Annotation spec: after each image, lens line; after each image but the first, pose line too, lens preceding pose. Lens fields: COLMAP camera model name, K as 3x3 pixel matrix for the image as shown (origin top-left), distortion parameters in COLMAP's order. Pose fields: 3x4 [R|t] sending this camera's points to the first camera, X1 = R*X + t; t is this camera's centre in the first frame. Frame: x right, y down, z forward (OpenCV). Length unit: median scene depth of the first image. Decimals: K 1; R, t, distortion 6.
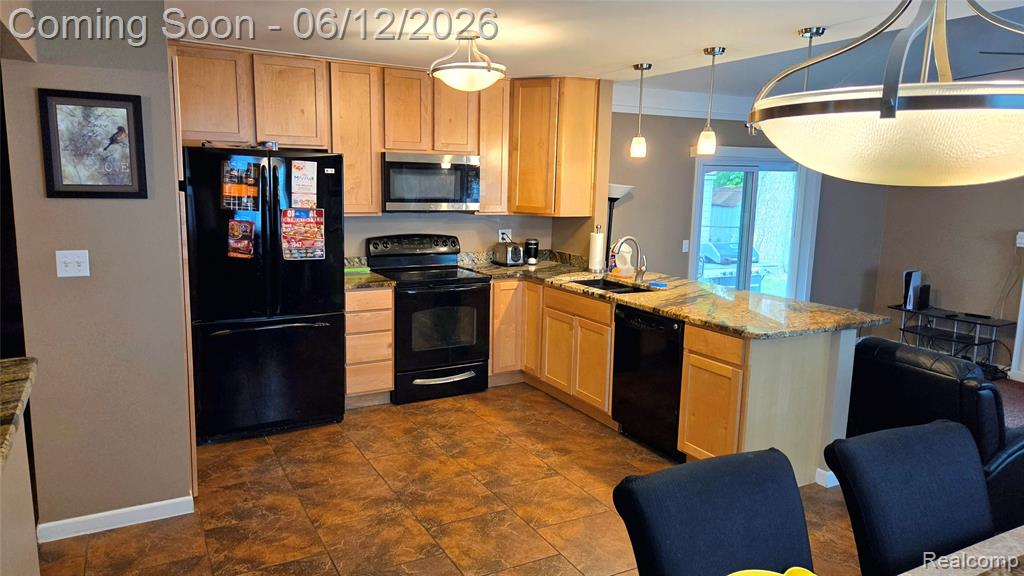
lens RADIAL K [[685.6, 0, 501.4], [0, 685.6, 280.8], [0, 0, 1]] dist [0.082095, -0.068465]
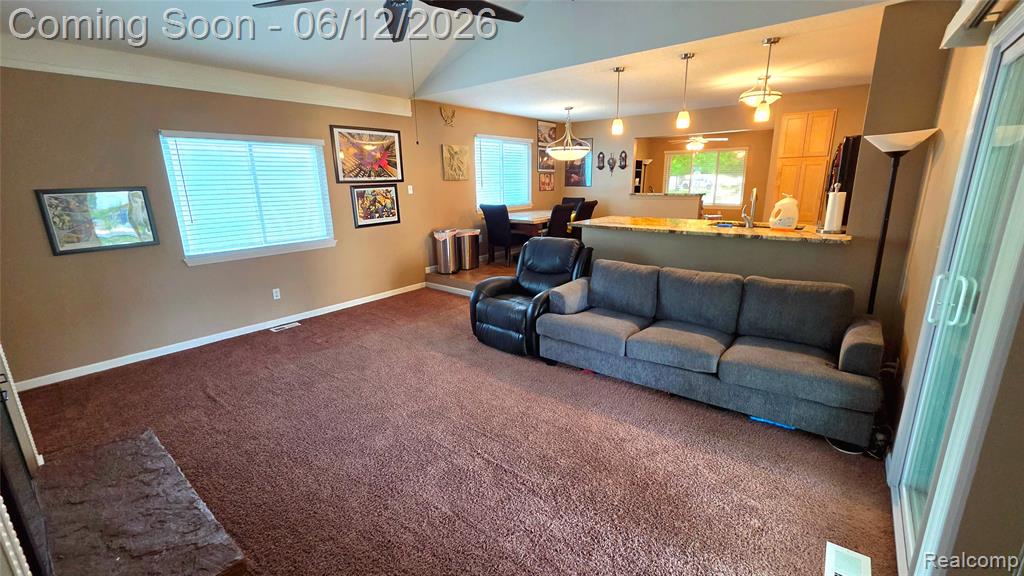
lens RADIAL K [[421.2, 0, 515.0], [0, 421.2, 288.1], [0, 0, 1]] dist [0.000797, -0.000053]
pose [[-0.923748, 0.090611, -0.372127, 0.980638], [-0.059058, 0.926291, 0.372151, -0.172049], [0.378419, 0.365751, -0.850309, 1.720727]]
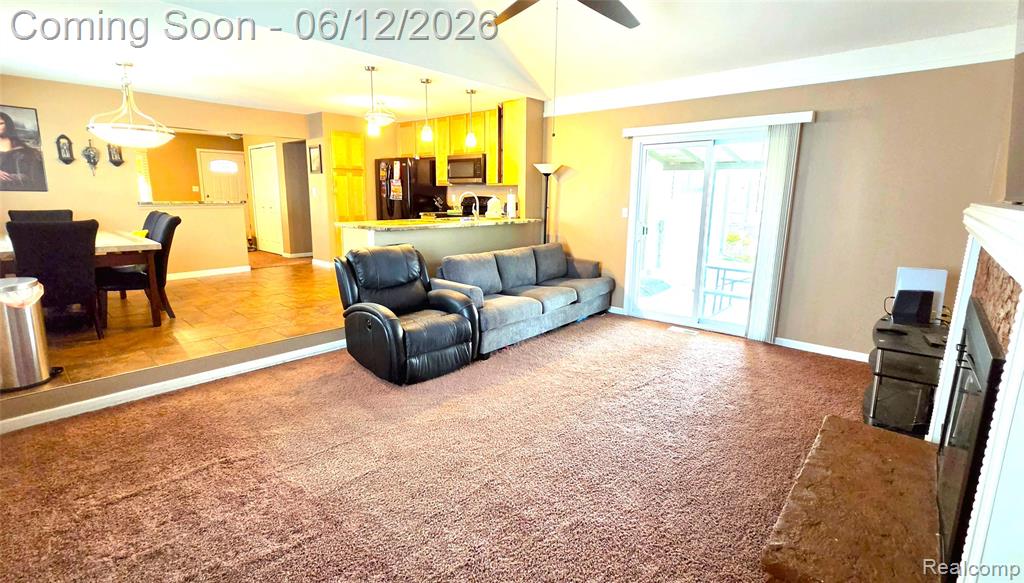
lens RADIAL K [[464.6, 0, 505.2], [0, 464.6, 278.7], [0, 0, 1]] dist [-0.002011, -0.000354]
pose [[0.329570, 0.155465, -0.931243, 1.484104], [-0.145469, 0.982933, 0.112612, 0.005727], [0.932857, 0.098353, 0.346561, 0.782725]]
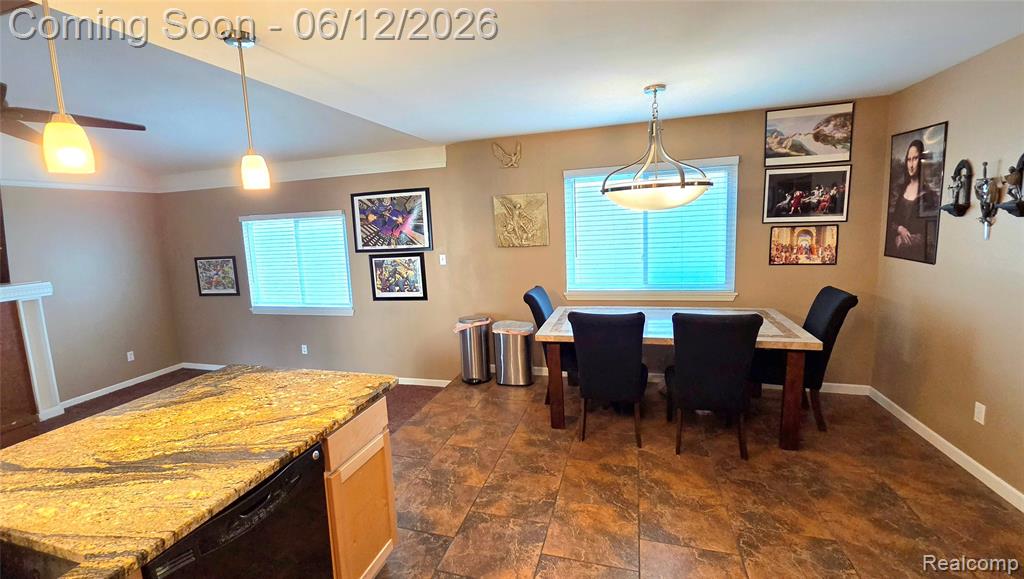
lens RADIAL K [[446.9, 0, 488.9], [0, 446.9, 285.9], [0, 0, 1]] dist [-0.000280, -0.000319]
pose [[-0.689632, -0.087294, 0.718879, -0.115579], [0.140059, 0.957885, 0.250678, -0.140345], [-0.710486, 0.273561, -0.648362, 0.983746]]
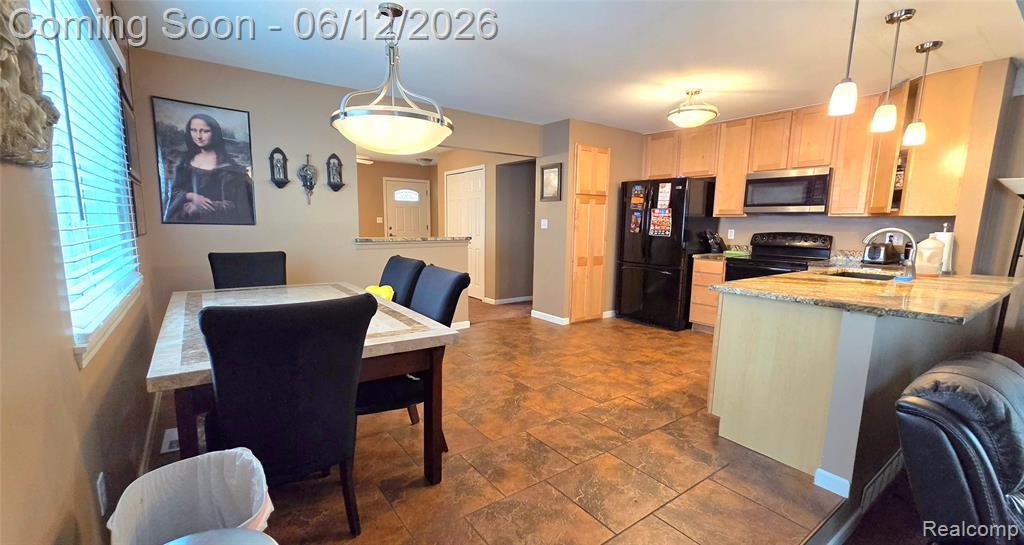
lens RADIAL K [[425.5, 0, 512.3], [0, 425.5, 288.2], [0, 0, 1]] dist [0.000758, 0.000156]
pose [[0.135030, 0.135282, -0.981563, 0.800945], [-0.158556, 0.980820, 0.113368, 0.040703], [0.978073, 0.140325, 0.153890, 0.432718]]
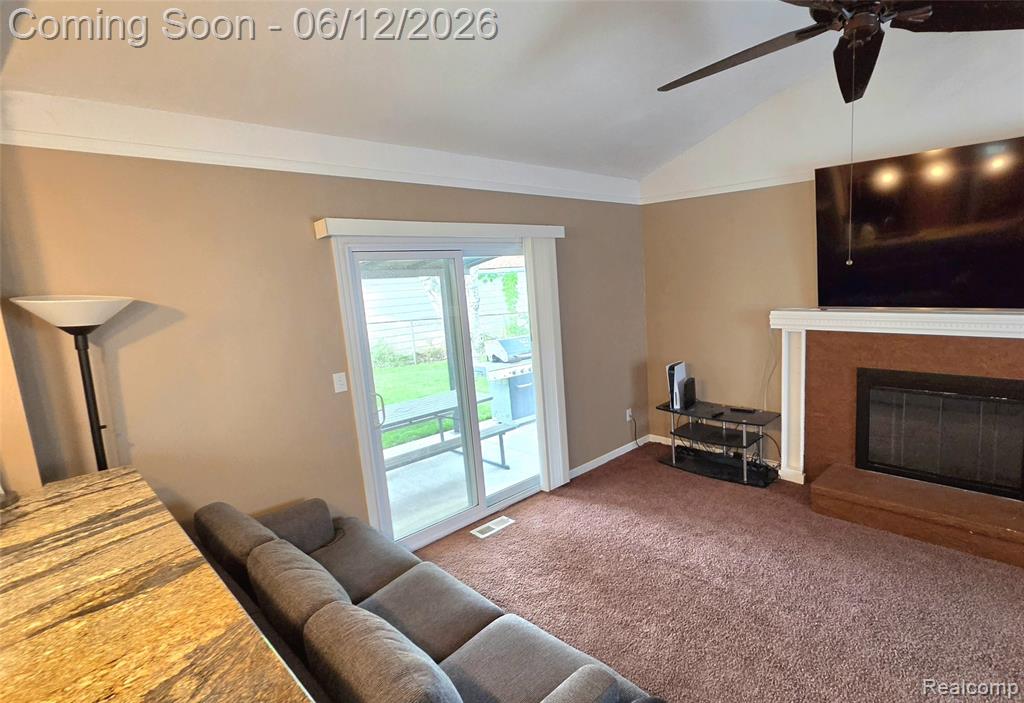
lens RADIAL K [[521.8, 0, 623.6], [0, 521.8, 349.8], [0, 0, 1]] dist [-0.002938, 0.000699]
pose [[0.930384, -0.119437, 0.346585, 0.517440], [0.119066, 0.992633, 0.022449, -0.089651], [-0.346713, 0.020380, 0.937750, 0.703464]]
